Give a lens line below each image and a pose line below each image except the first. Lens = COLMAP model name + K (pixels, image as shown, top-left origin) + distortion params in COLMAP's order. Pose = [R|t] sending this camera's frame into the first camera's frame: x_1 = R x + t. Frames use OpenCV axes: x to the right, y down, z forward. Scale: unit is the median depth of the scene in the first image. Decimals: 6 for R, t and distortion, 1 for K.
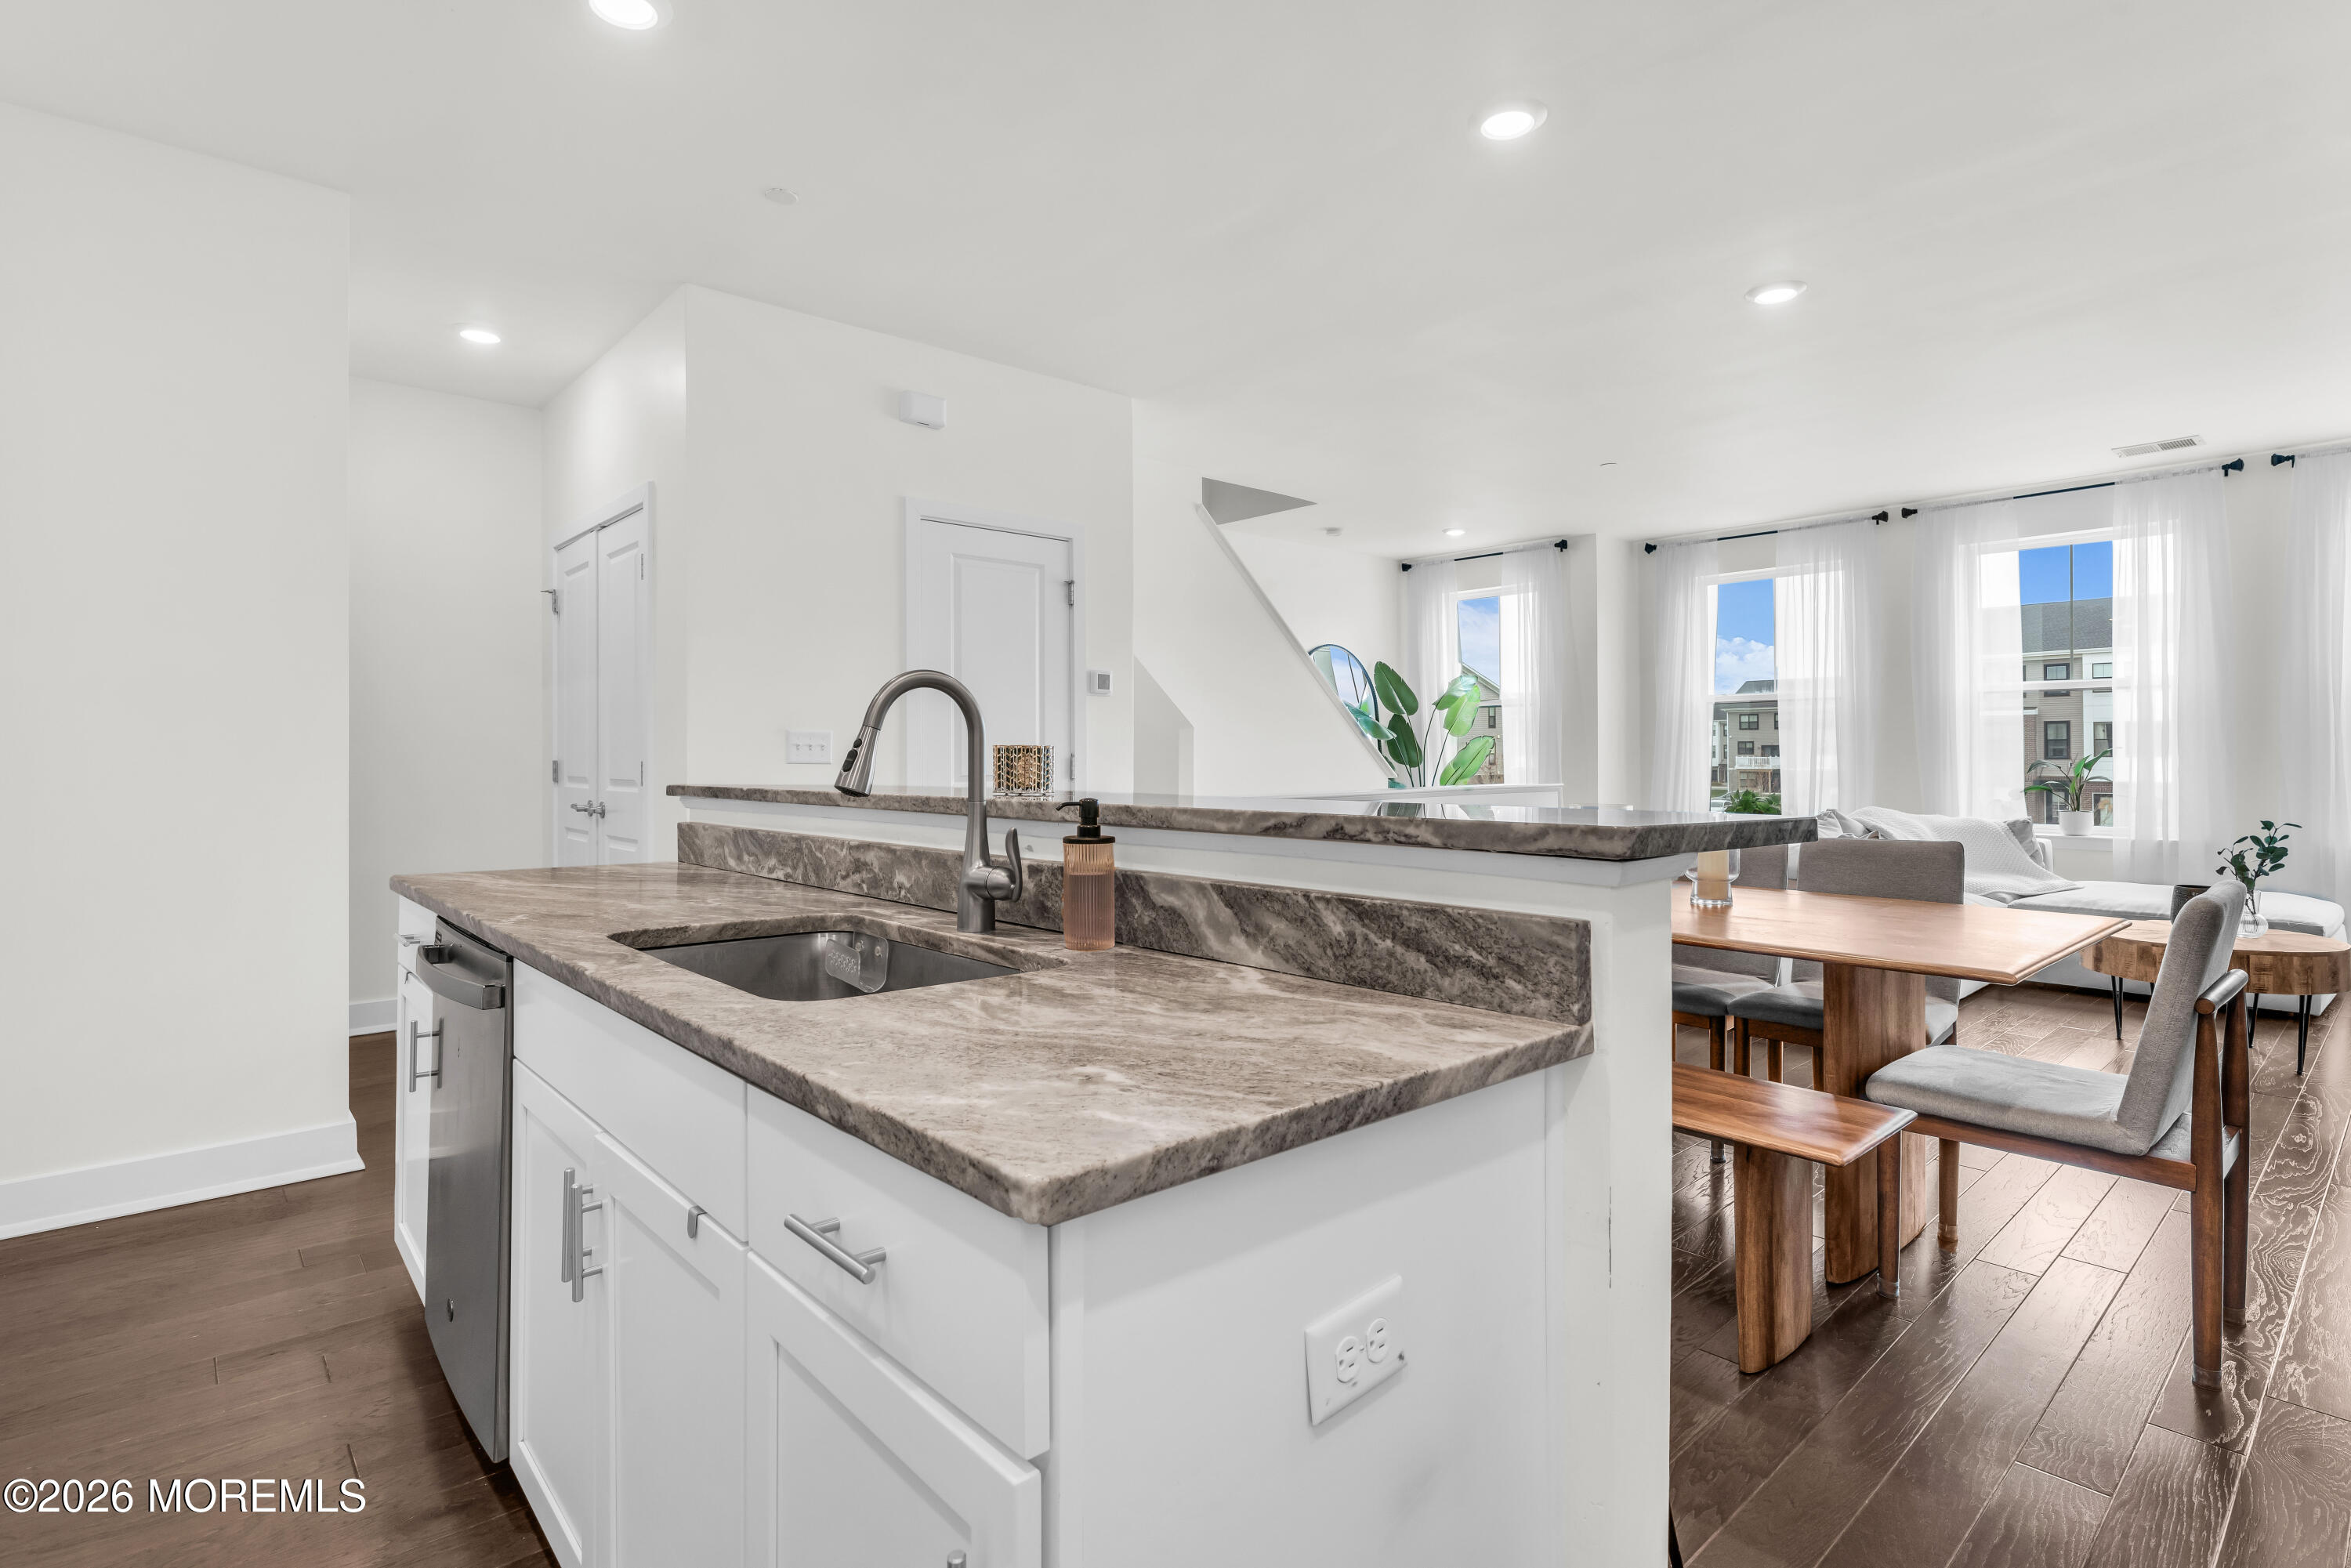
lens RADIAL K [[1160.2, 0, 1186.6], [0, 1160.2, 754.8], [0, 0, 1]] dist [-0.000226, 0.000169]
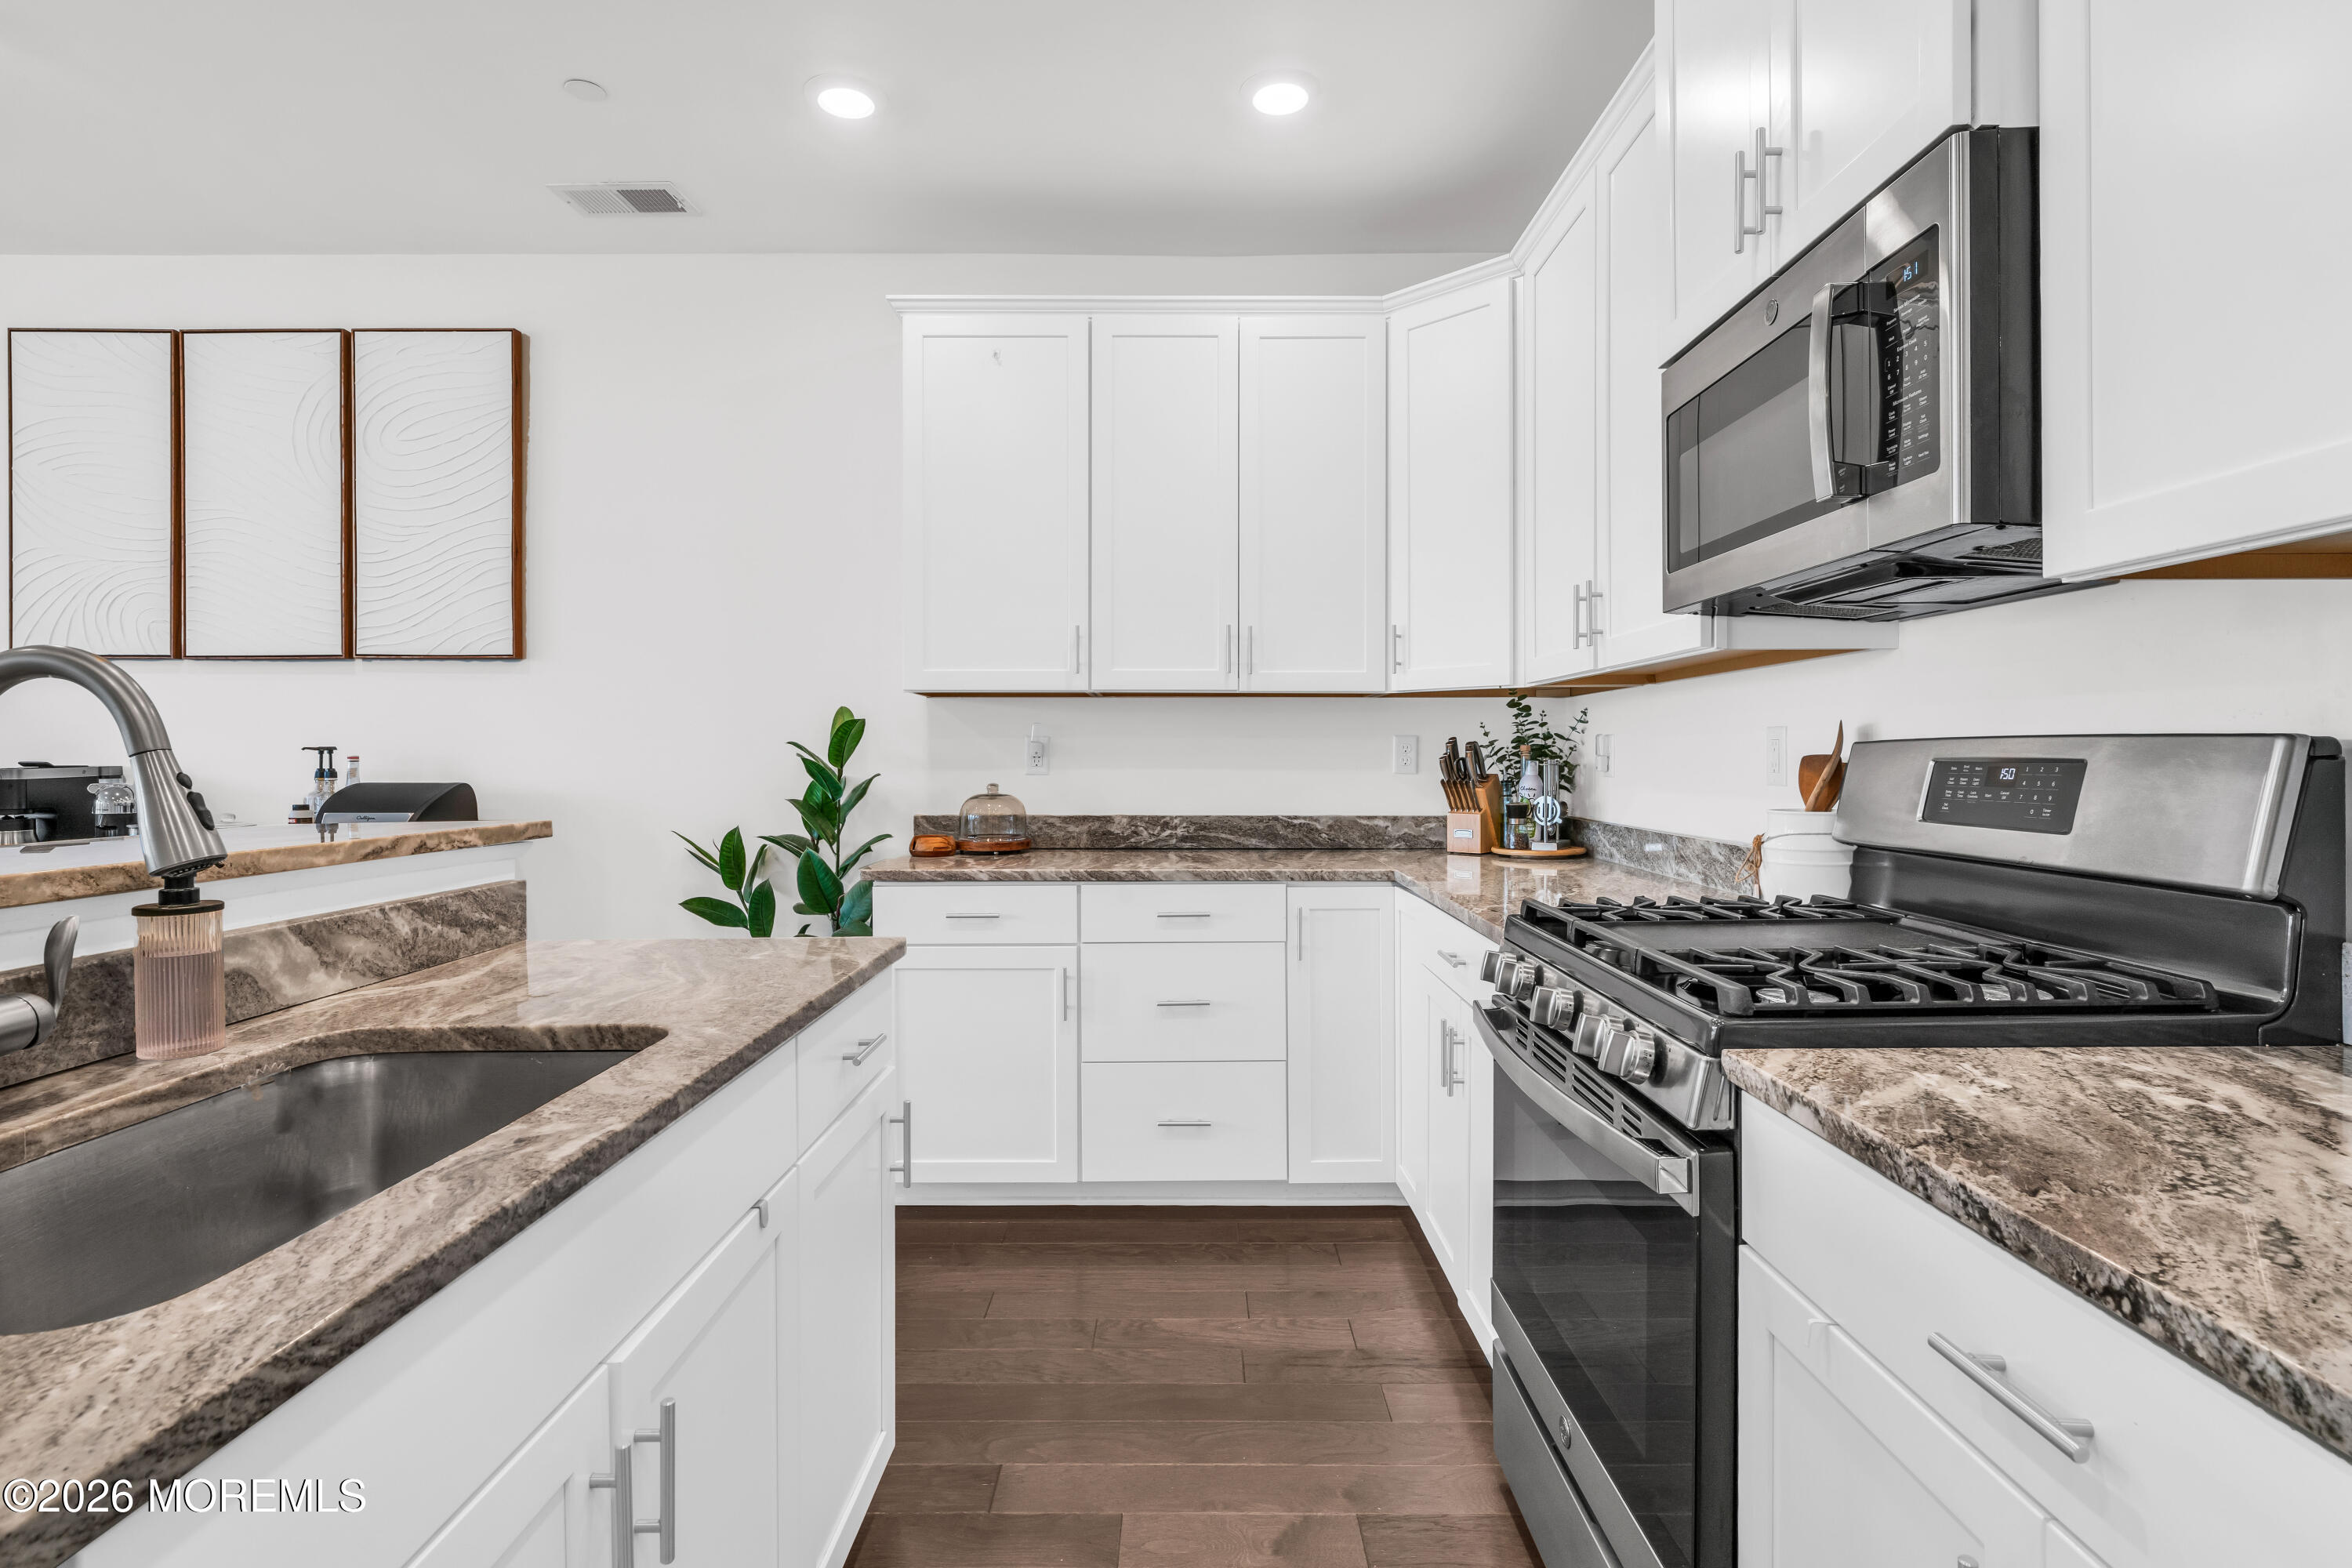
lens RADIAL K [[1160.7, 0, 1187.1], [0, 1160.7, 754.8], [0, 0, 1]] dist [-0.000226, 0.000169]
pose [[-0.742550, 0.004506, 0.669776, -1.122568], [0.001917, 0.999988, -0.004602, -0.020754], [-0.669788, -0.002133, -0.742549, 1.189477]]
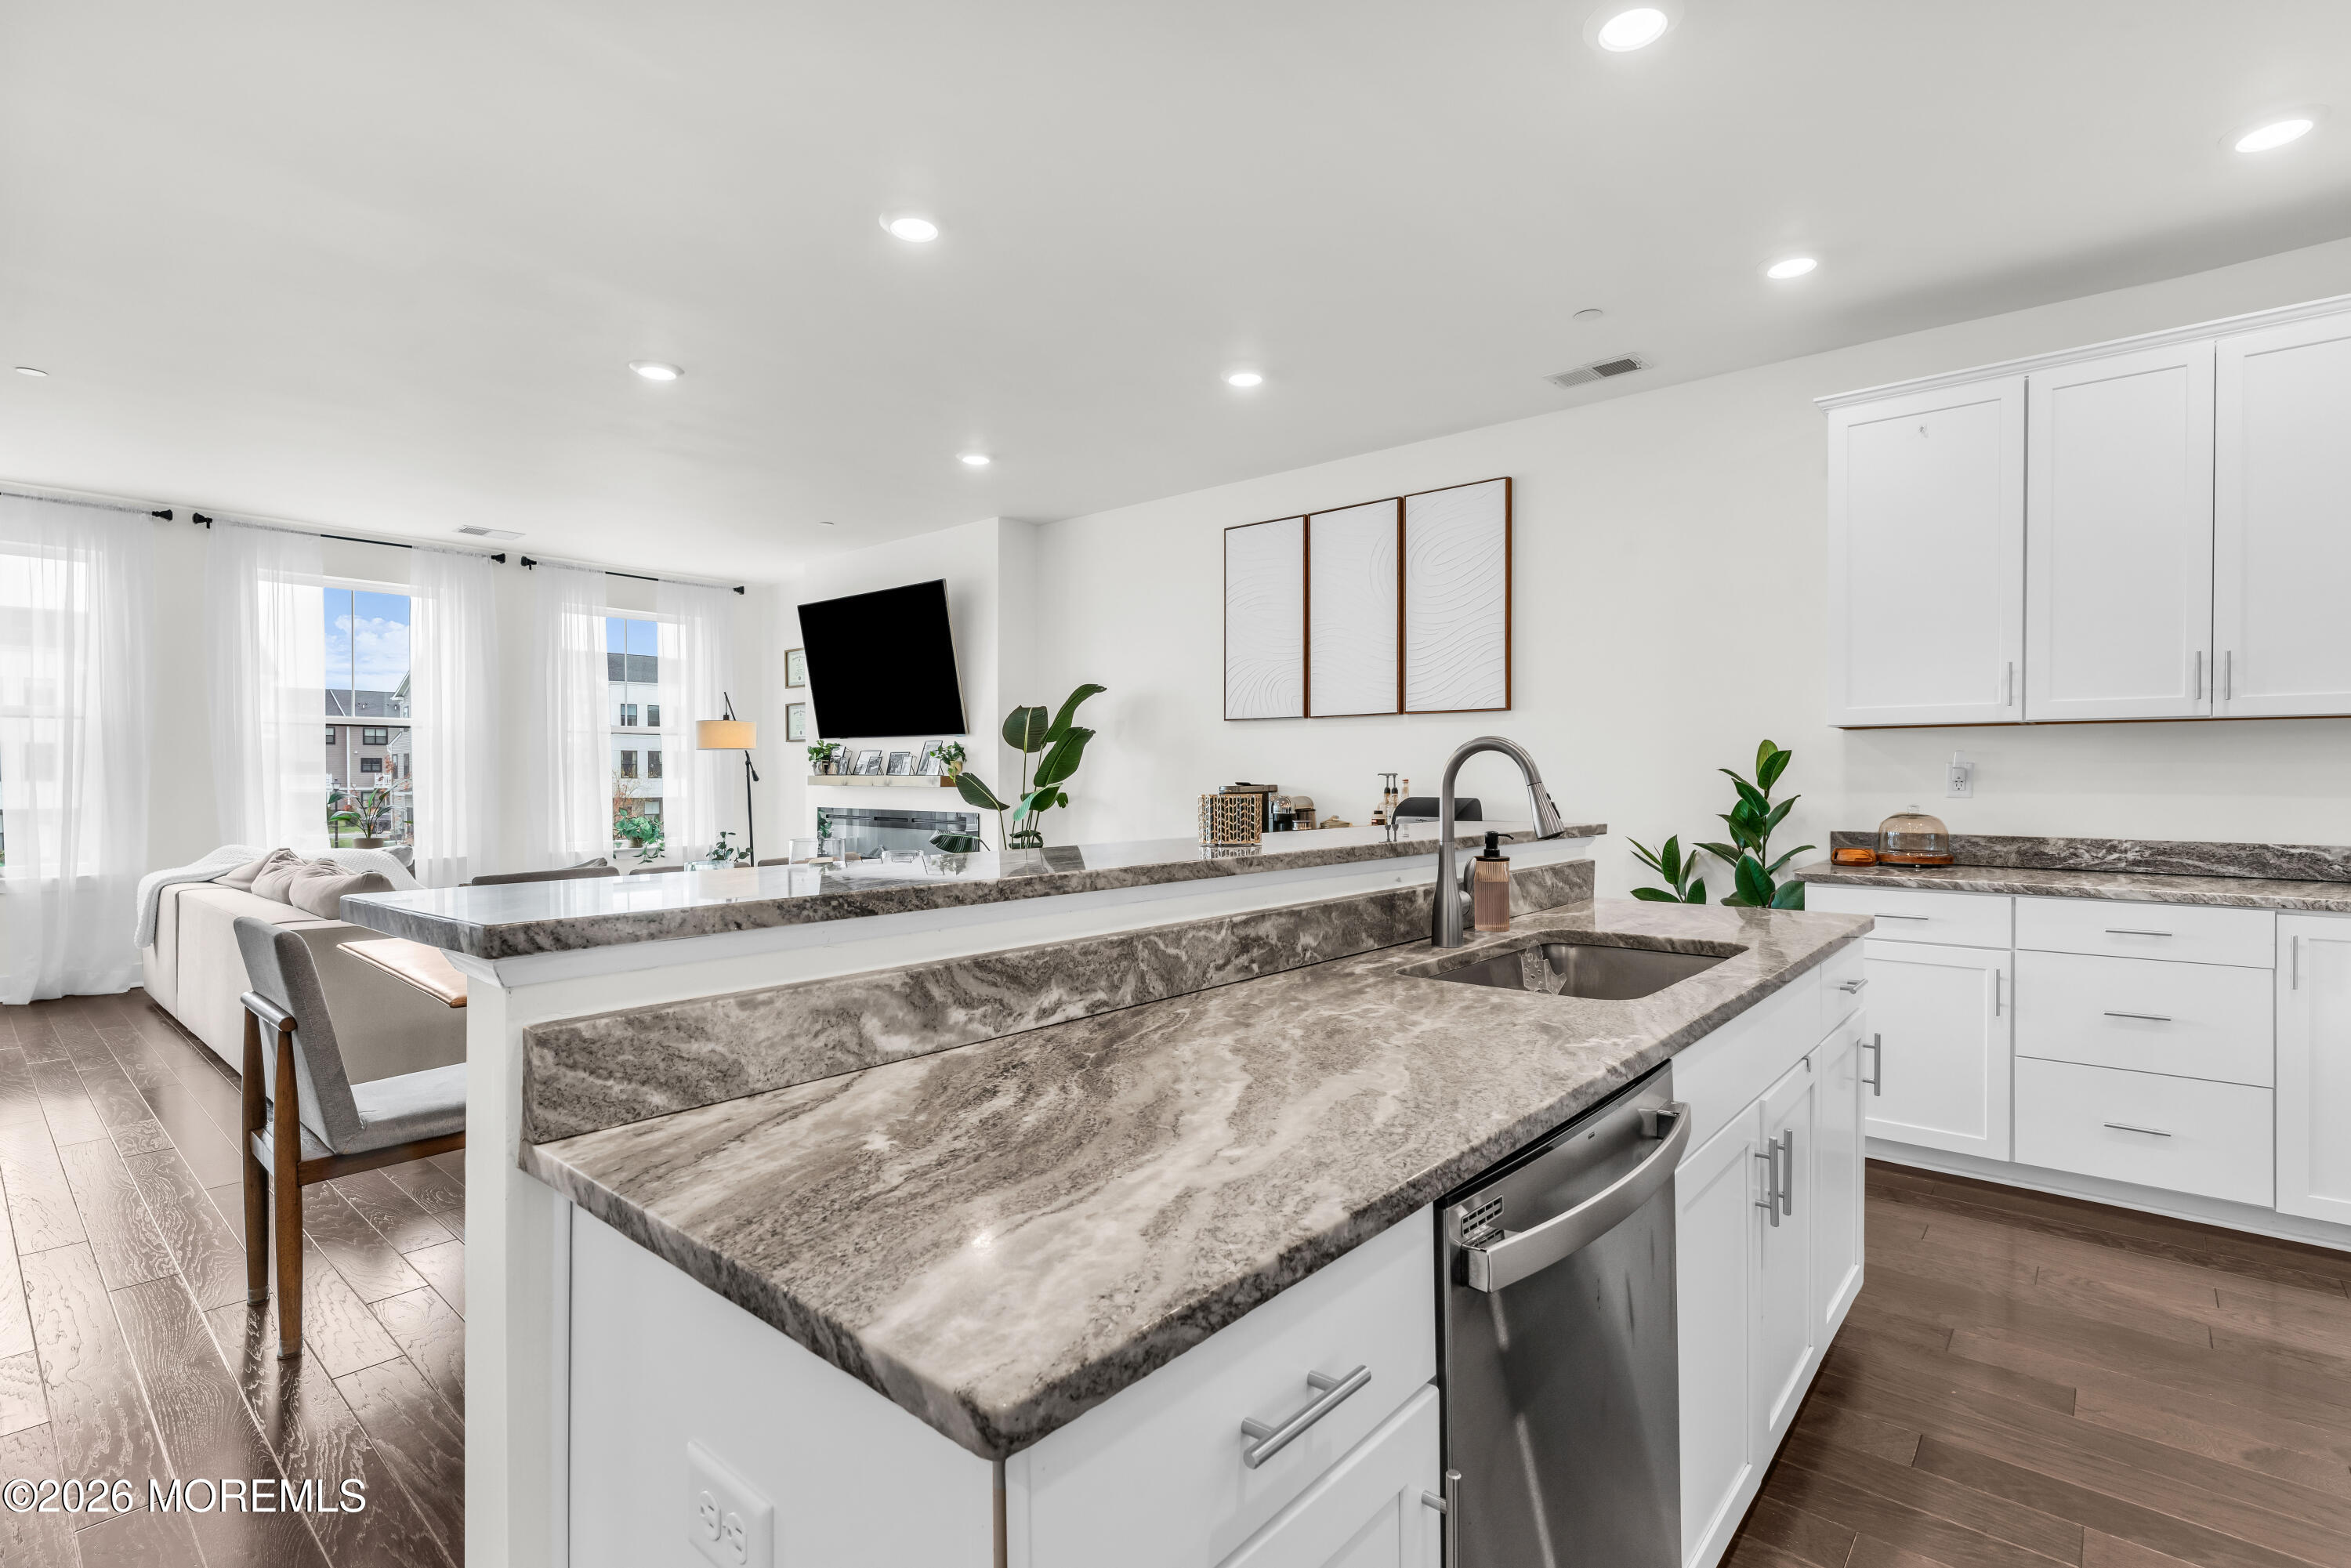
lens RADIAL K [[1095.7, 0, 1172.9], [0, 1095.7, 785.8], [0, 0, 1]] dist [-0.001813, -0.000038]
pose [[-0.120816, -0.005532, 0.992660, -1.530495], [-0.001053, 0.999985, 0.005445, -0.029759], [-0.992674, -0.000388, -0.120820, 1.681066]]
